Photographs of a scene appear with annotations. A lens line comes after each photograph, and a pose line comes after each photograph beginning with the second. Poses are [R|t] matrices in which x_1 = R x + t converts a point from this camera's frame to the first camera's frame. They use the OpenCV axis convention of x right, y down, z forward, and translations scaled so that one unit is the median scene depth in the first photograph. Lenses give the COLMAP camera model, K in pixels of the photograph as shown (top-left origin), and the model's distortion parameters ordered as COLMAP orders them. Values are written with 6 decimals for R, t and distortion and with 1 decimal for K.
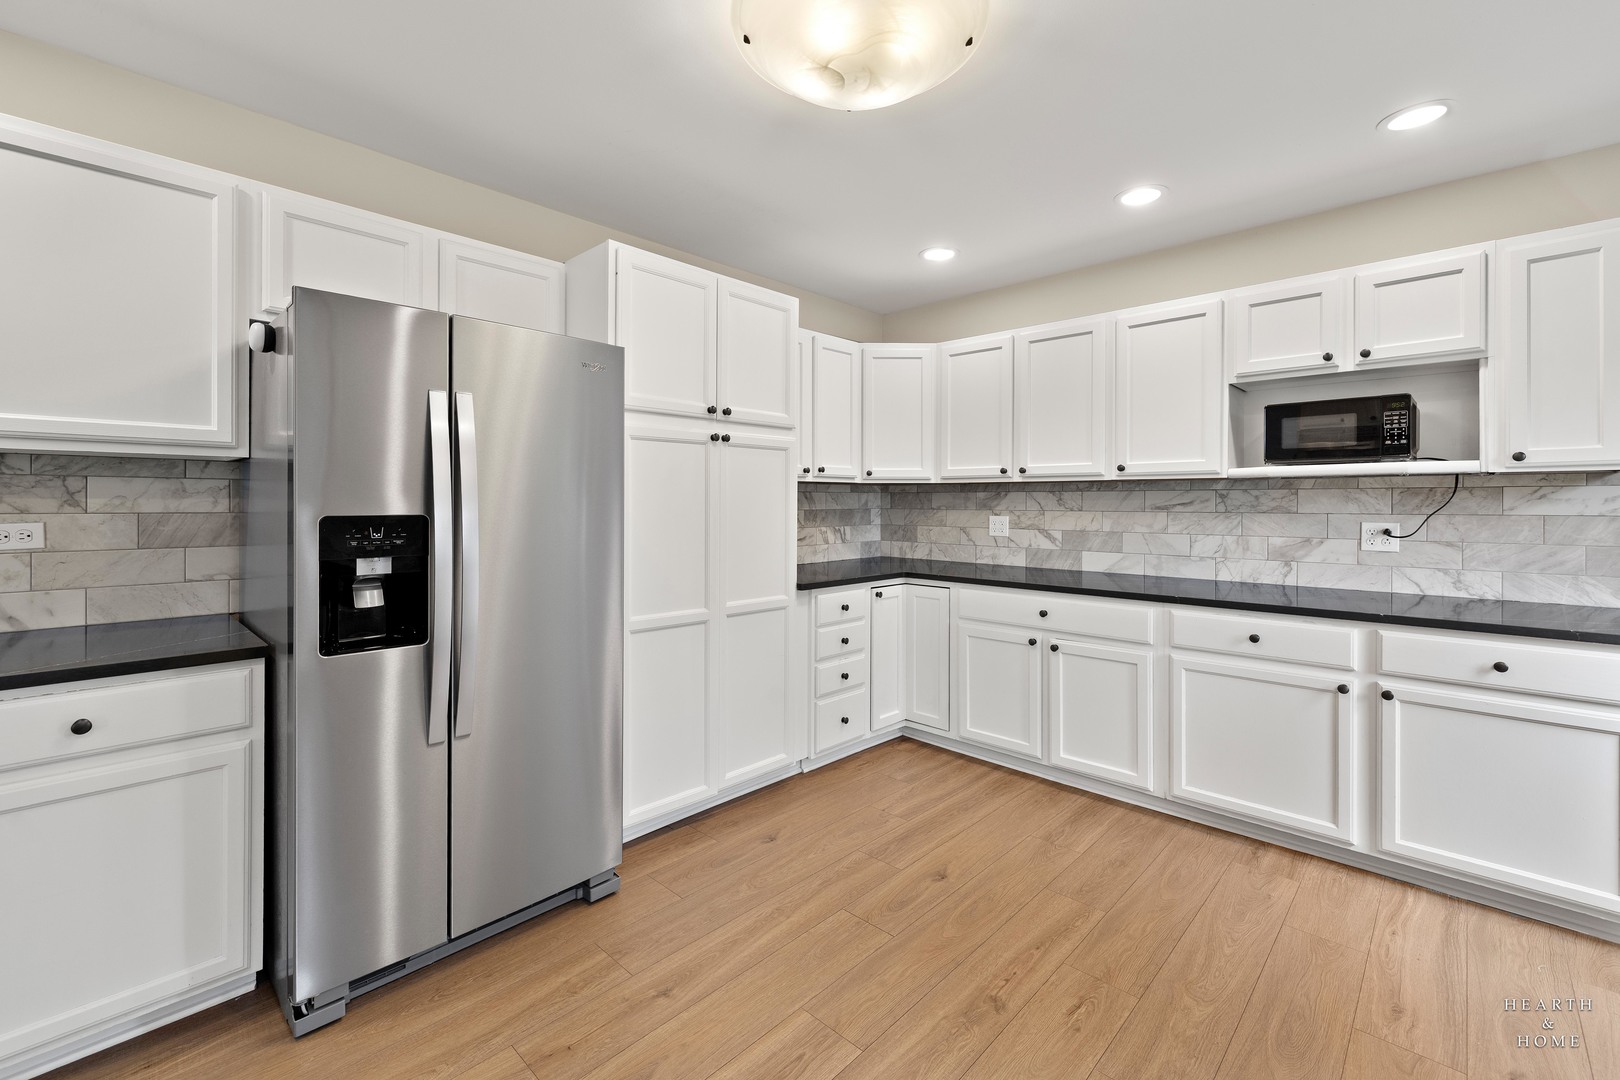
lens RADIAL K [[689.1, 0, 812.8], [0, 689.1, 505.1], [0, 0, 1]] dist [0.001091, 0.000604]
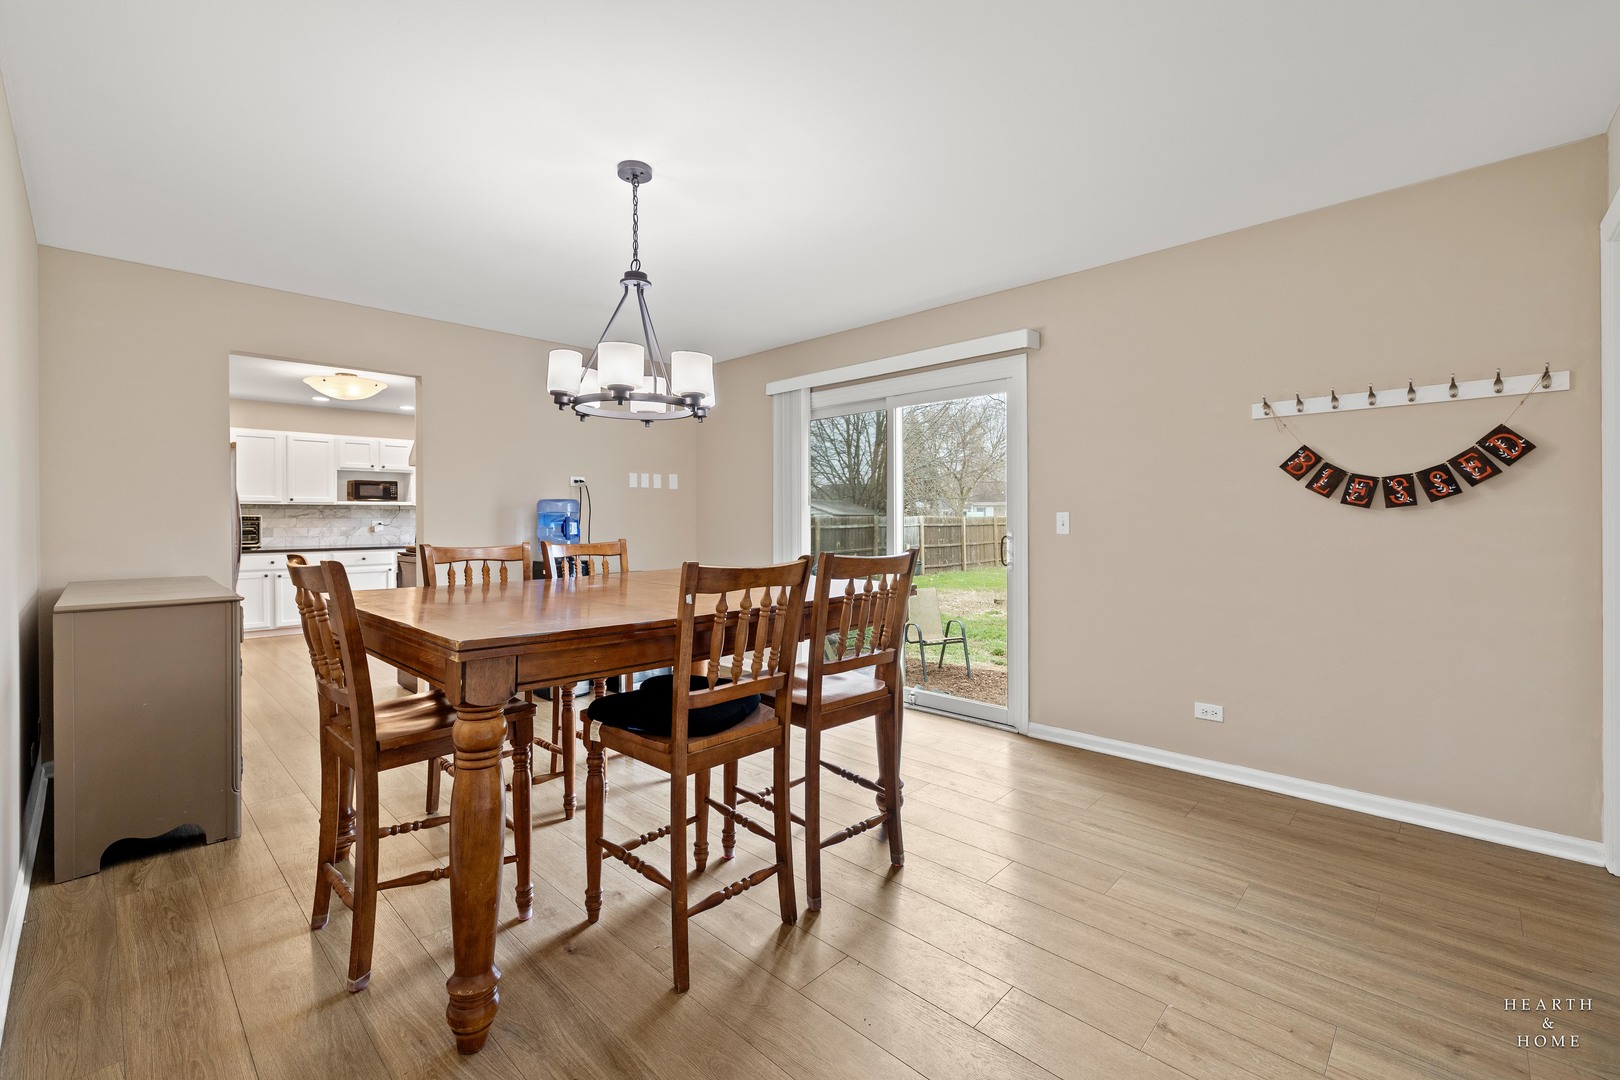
lens RADIAL K [[689.1, 0, 806.8], [0, 689.1, 528.2], [0, 0, 1]] dist [0.001091, 0.000604]
pose [[-0.004189, -0.016789, 0.999850, -2.148489], [0.003280, 0.999853, 0.016803, 0.012251], [-0.999986, 0.003350, -0.004133, -0.837523]]
